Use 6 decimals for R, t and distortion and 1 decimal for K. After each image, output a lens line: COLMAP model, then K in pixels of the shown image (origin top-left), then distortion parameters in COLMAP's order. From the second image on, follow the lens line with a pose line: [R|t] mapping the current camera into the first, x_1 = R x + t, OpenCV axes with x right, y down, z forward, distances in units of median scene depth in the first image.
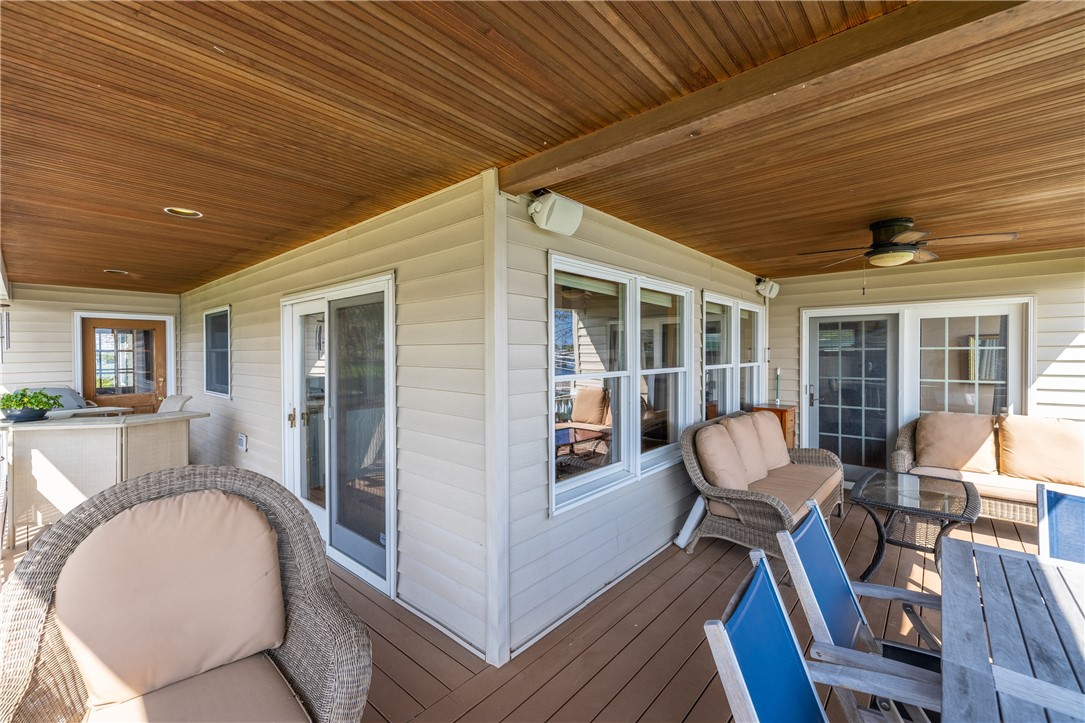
lens RADIAL K [[455.8, 0, 540.5], [0, 455.8, 359.7], [0, 0, 1]] dist [-0.003420, -0.000566]
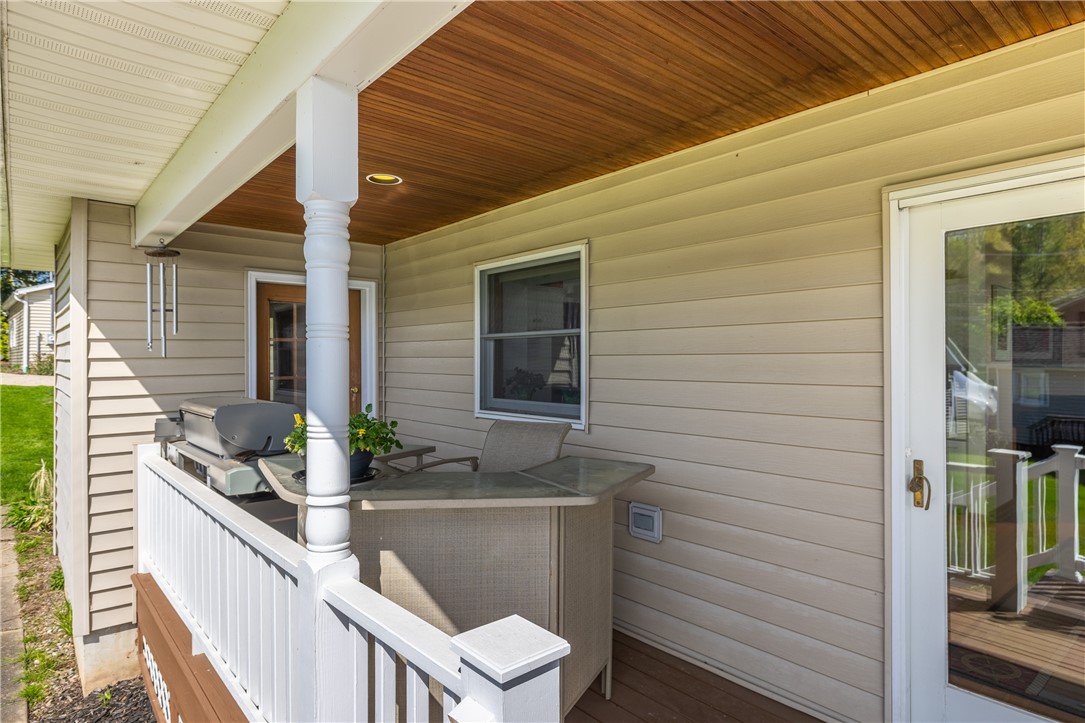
lens RADIAL K [[611.4, 0, 542.5], [0, 611.4, 361.5], [0, 0, 1]] dist [0.003046, 0.000421]
pose [[0.991006, -0.002710, -0.133792, -0.561199], [0.001341, 0.999946, -0.010323, 0.016064], [0.133813, 0.010051, 0.990956, 0.289589]]
